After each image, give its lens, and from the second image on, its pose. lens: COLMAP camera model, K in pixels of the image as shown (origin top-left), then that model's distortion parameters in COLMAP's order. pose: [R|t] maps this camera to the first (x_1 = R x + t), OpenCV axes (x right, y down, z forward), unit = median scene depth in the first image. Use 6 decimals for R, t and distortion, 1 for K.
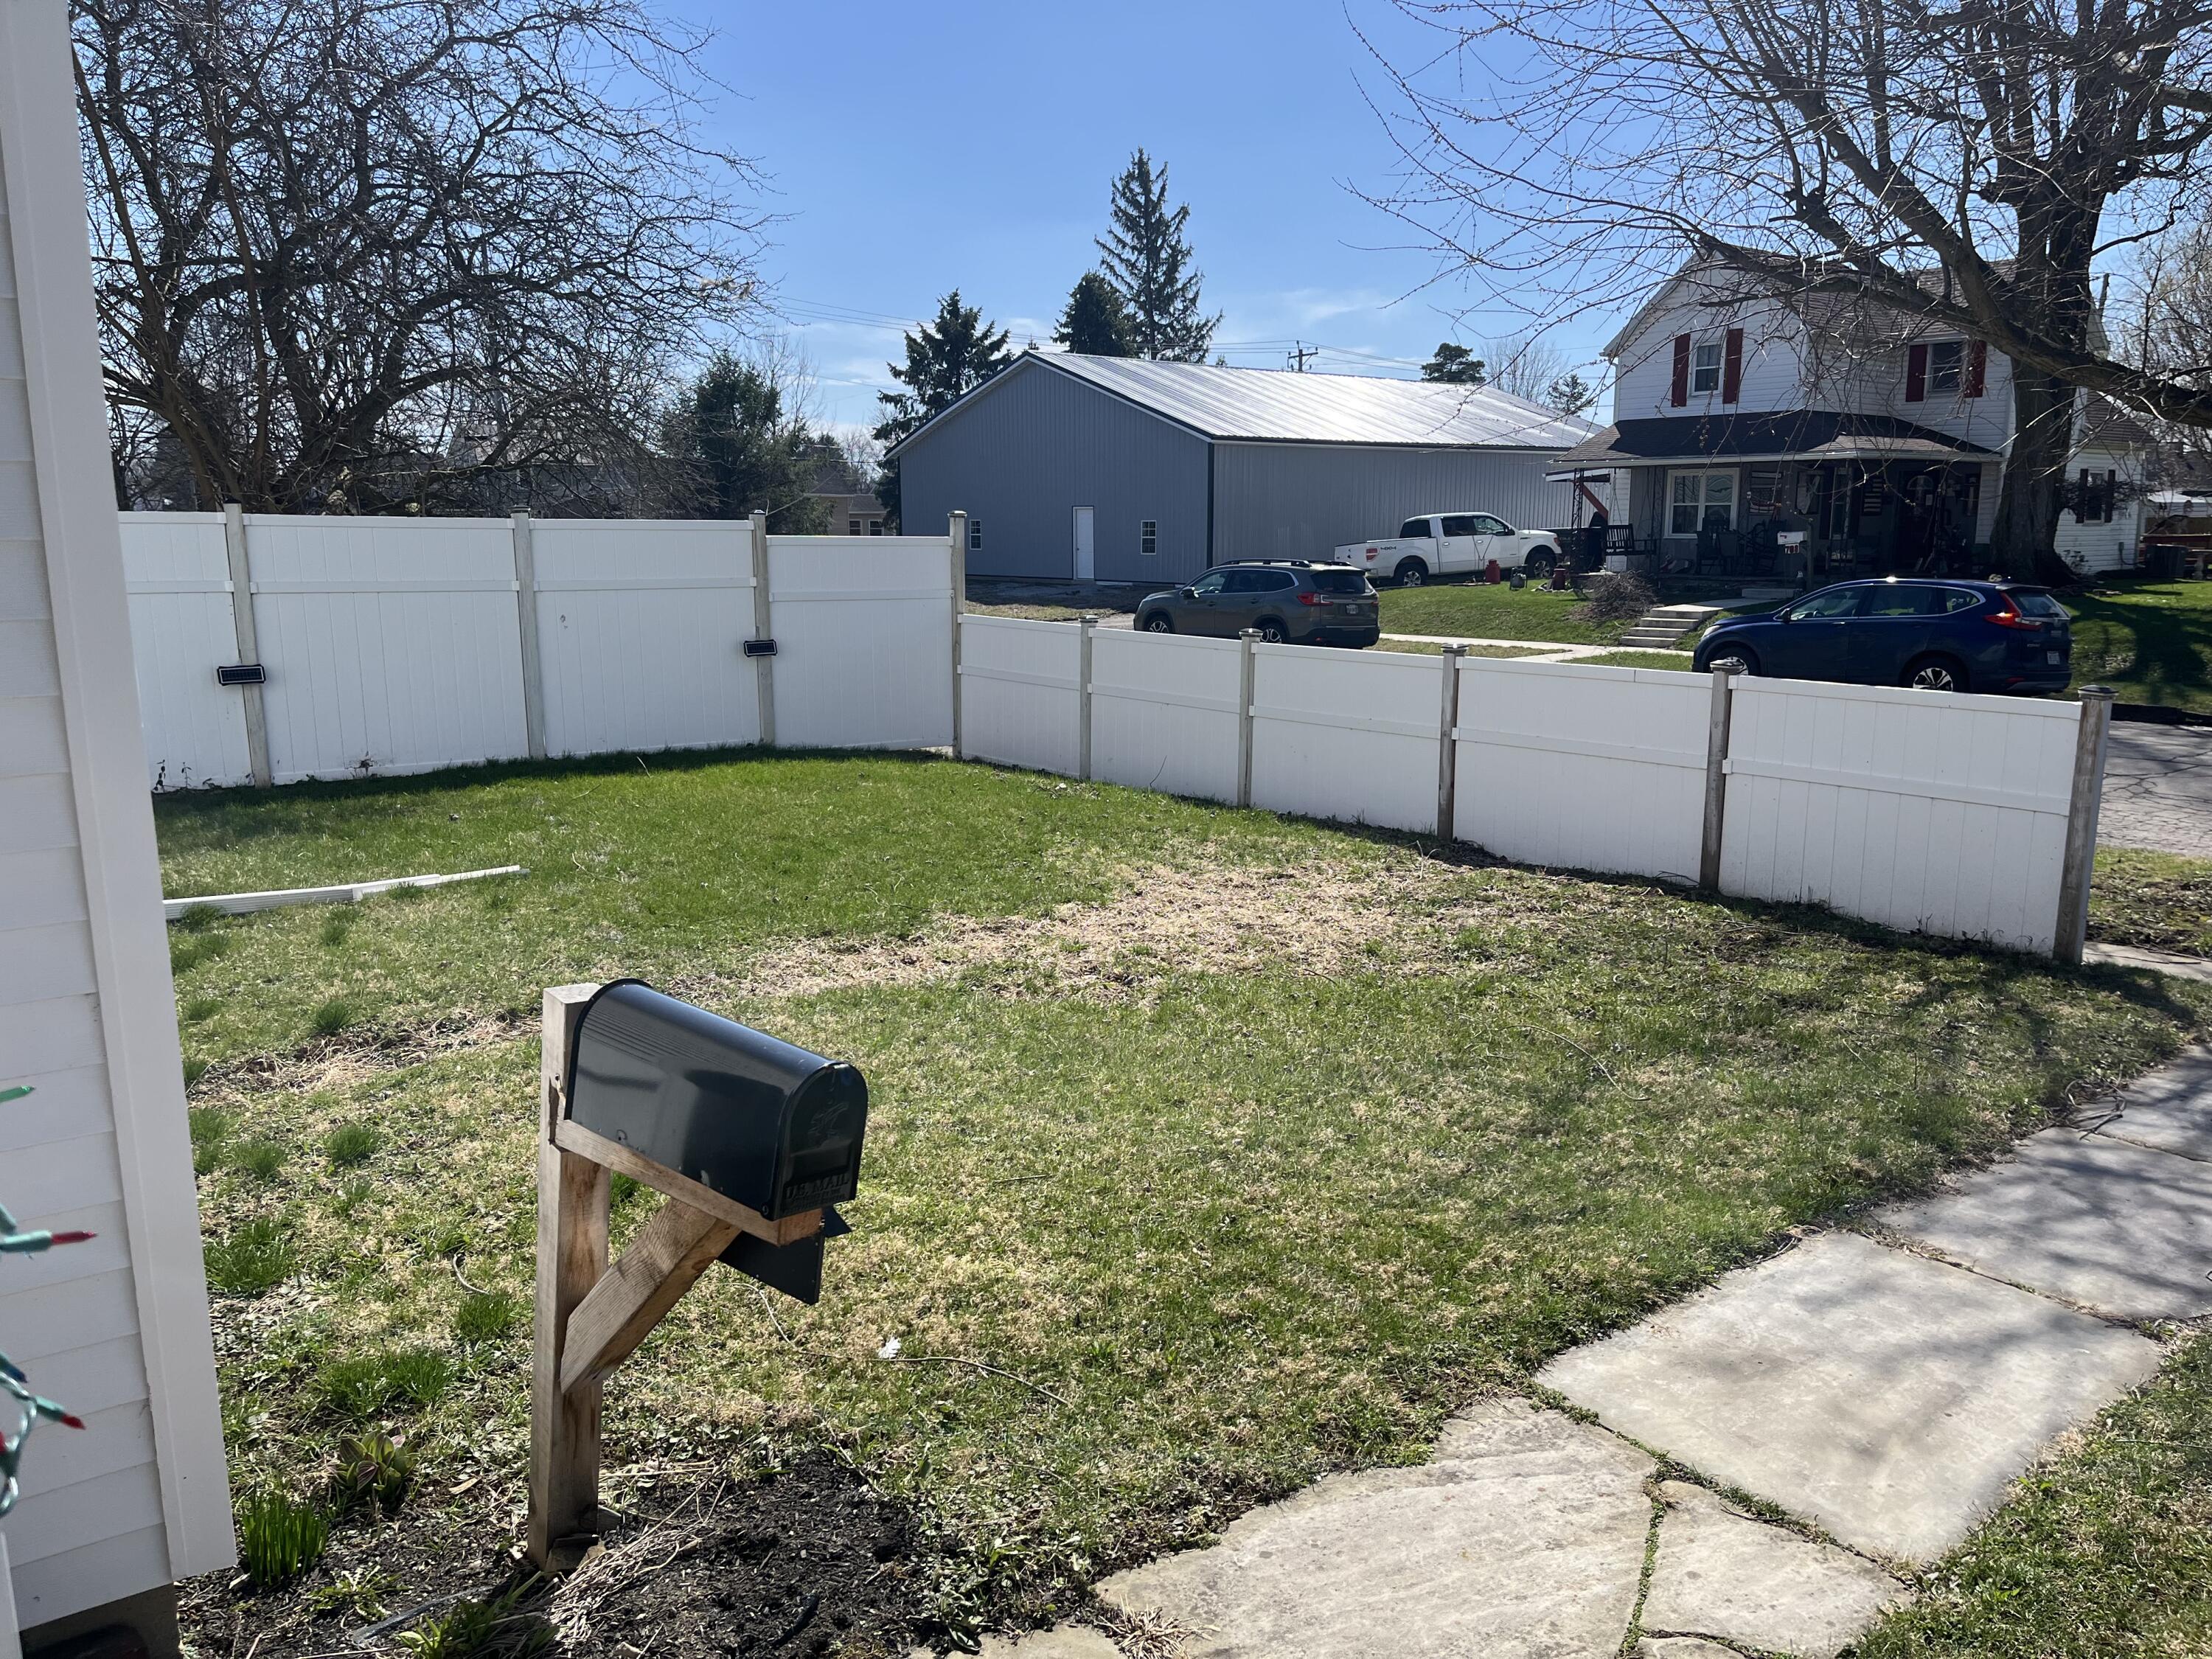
lens RADIAL K [[1677.0, 0, 1106.4], [0, 1677.0, 839.7], [0, 0, 1]] dist [0.049687, -0.062003]
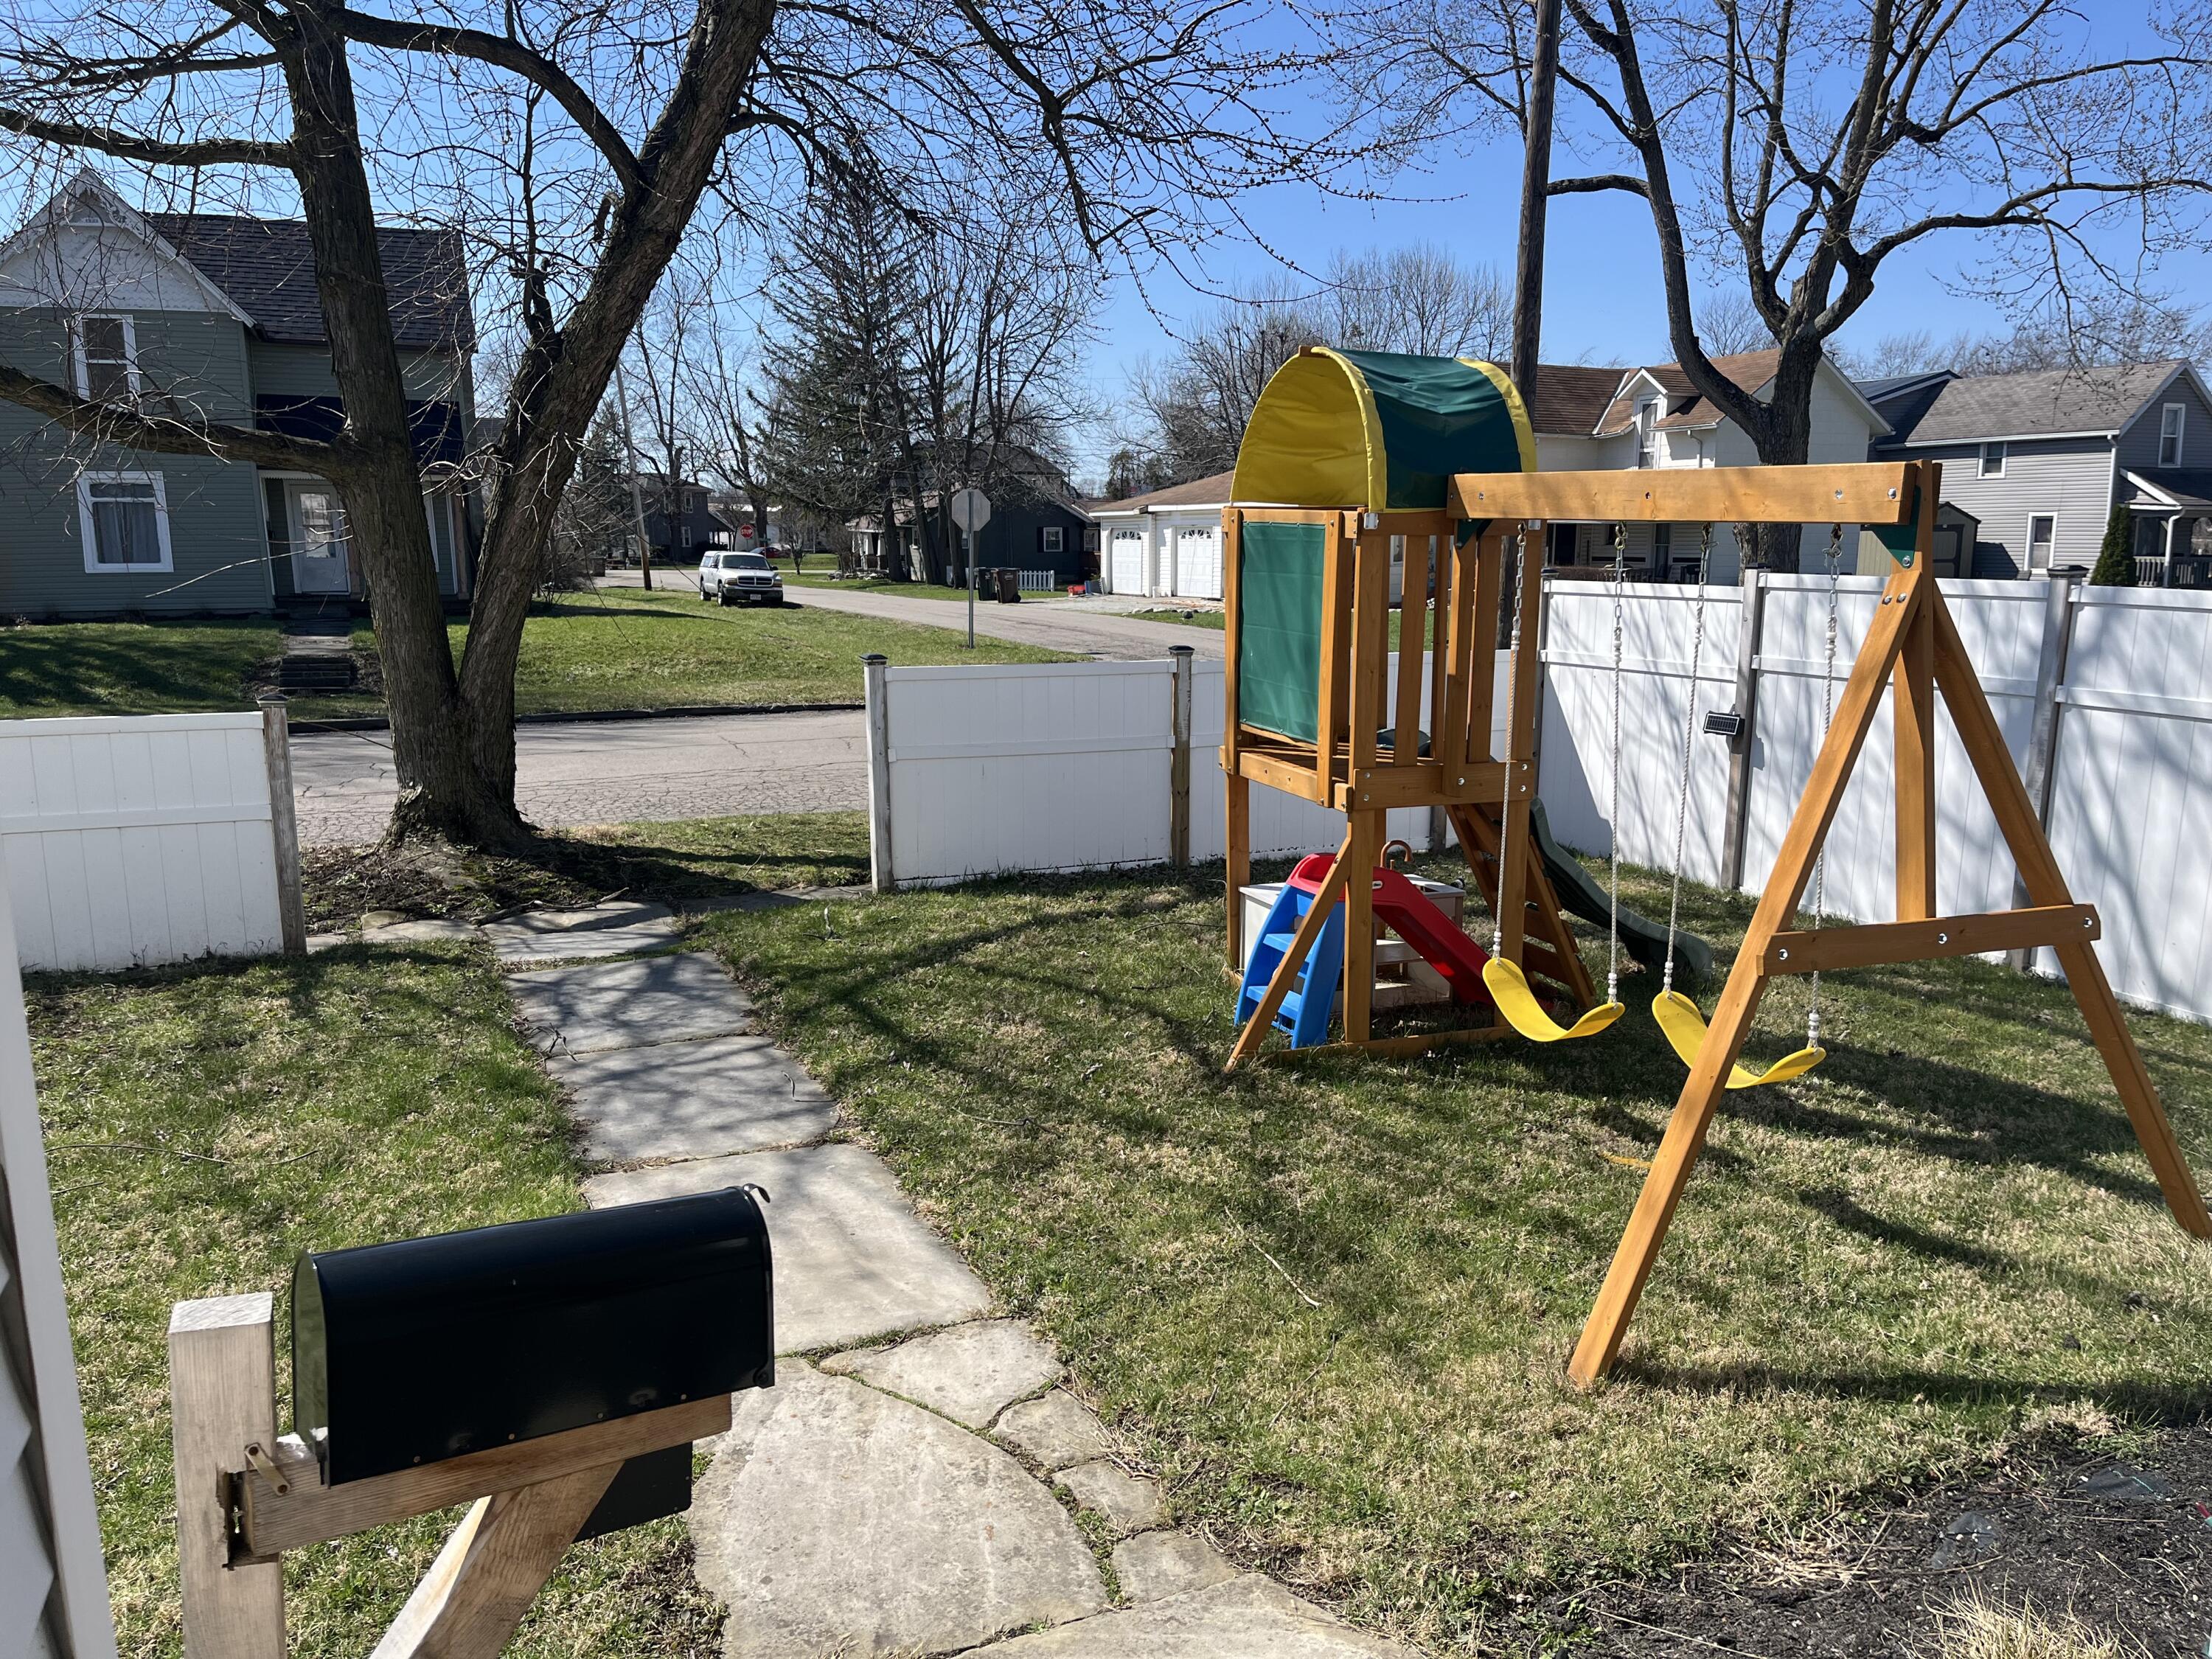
lens RADIAL K [[1677.0, 0, 1107.6], [0, 1677.0, 825.0], [0, 0, 1]] dist [0.049687, -0.062003]
pose [[0.285190, -0.164040, 0.944329, -0.420982], [0.179288, 0.976985, 0.115568, -0.058009], [-0.941553, 0.136348, 0.308037, 0.246170]]
